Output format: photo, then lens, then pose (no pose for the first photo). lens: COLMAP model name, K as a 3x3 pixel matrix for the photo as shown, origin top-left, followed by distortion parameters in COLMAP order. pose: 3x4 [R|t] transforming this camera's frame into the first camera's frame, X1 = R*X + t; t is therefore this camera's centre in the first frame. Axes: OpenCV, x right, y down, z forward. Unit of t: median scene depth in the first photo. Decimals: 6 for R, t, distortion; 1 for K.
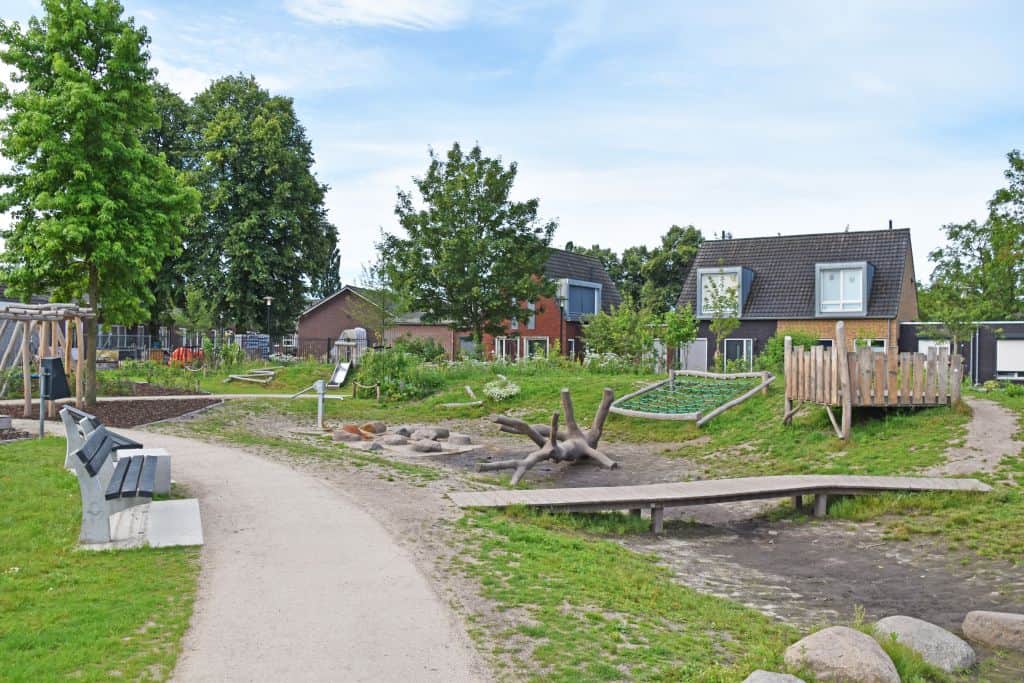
lens RADIAL K [[813.6, 0, 512.9], [0, 813.6, 354.9], [0, 0, 1]] dist [-0.151113, 0.108043]
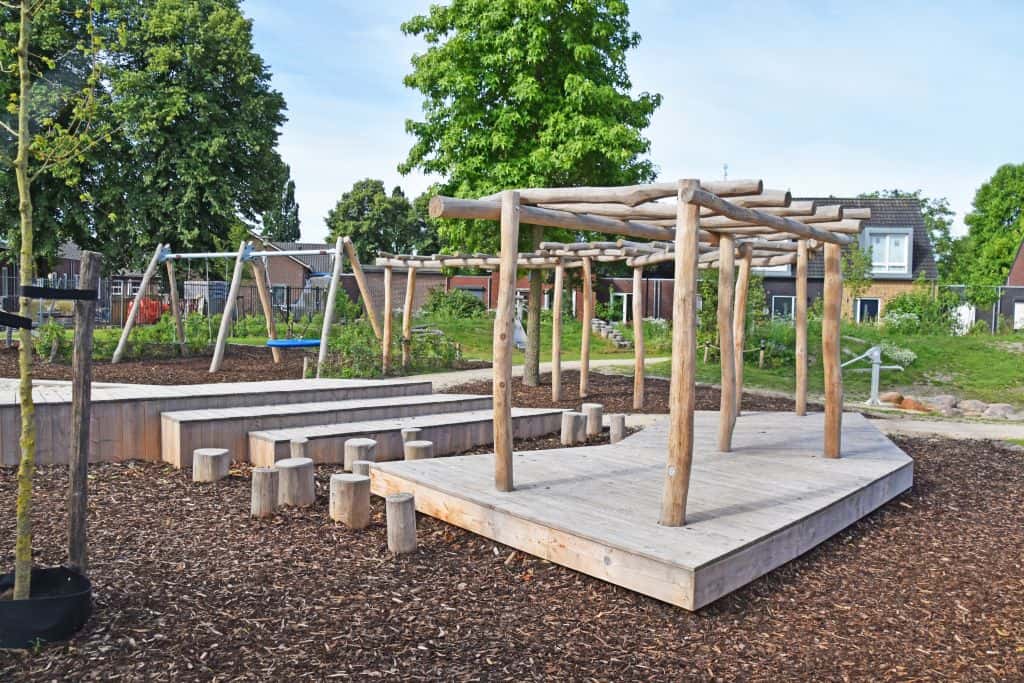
lens RADIAL K [[813.6, 0, 512.9], [0, 813.6, 354.9], [0, 0, 1]] dist [-0.151113, 0.108043]
pose [[0.931197, -0.014318, 0.364235, -0.449246], [-0.008551, 0.998095, 0.061096, -0.004606], [-0.364416, -0.060007, 0.929301, 0.178821]]
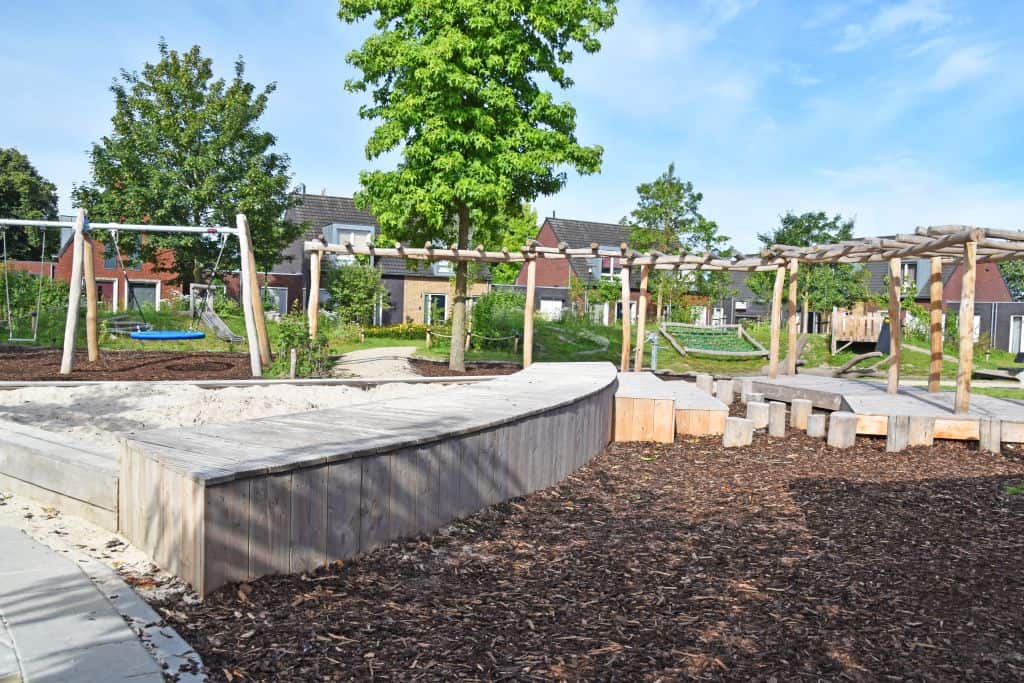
lens RADIAL K [[813.6, 0, 512.9], [0, 813.6, 354.9], [0, 0, 1]] dist [-0.151113, 0.108043]
pose [[0.458757, -0.037118, 0.887786, -0.659573], [-0.024199, 0.998235, 0.054241, 0.002625], [-0.888232, -0.046367, 0.457049, 0.331082]]
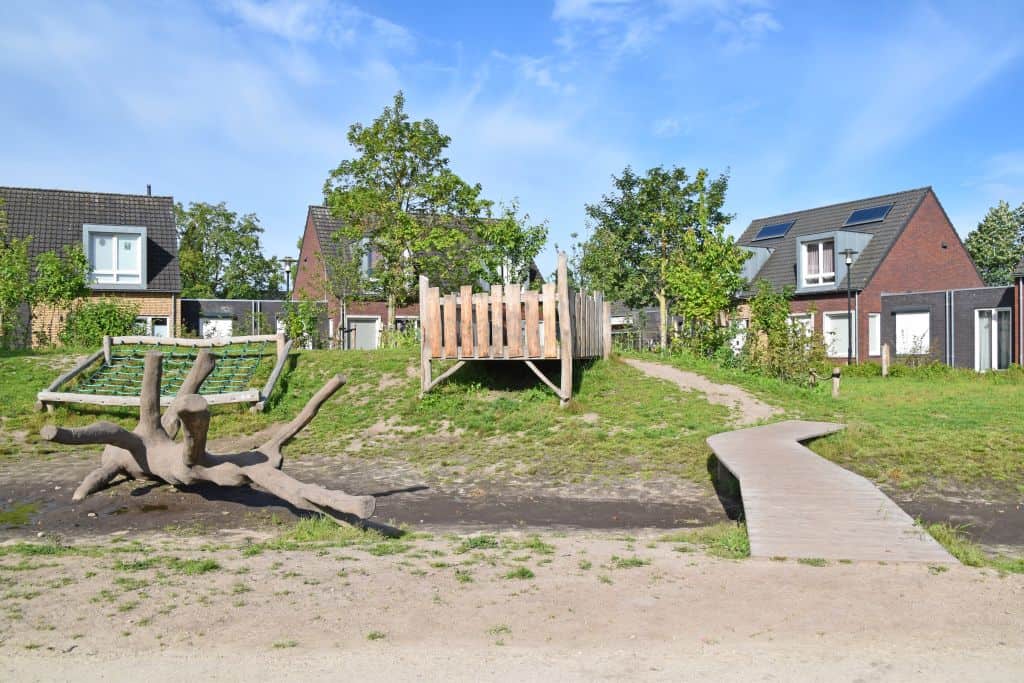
lens RADIAL K [[813.6, 0, 512.9], [0, 813.6, 354.9], [0, 0, 1]] dist [-0.151113, 0.108043]
pose [[0.481841, -0.017245, 0.876089, -0.115488], [0.014625, 0.999825, 0.011637, 0.017403], [-0.876137, 0.007206, 0.482009, 0.226389]]
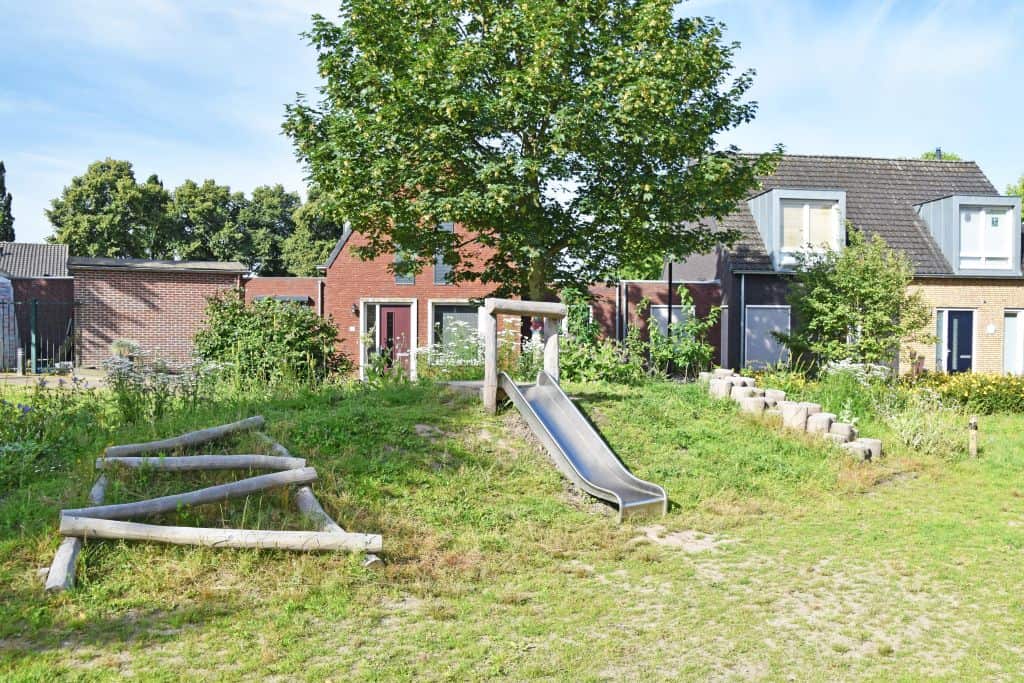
lens RADIAL K [[813.6, 0, 512.9], [0, 813.6, 354.9], [0, 0, 1]] dist [-0.151113, 0.108043]
pose [[0.795456, -0.027859, 0.605371, -0.313475], [0.006294, 0.999269, 0.037716, -0.008026], [-0.605979, -0.026191, 0.795050, 0.703792]]
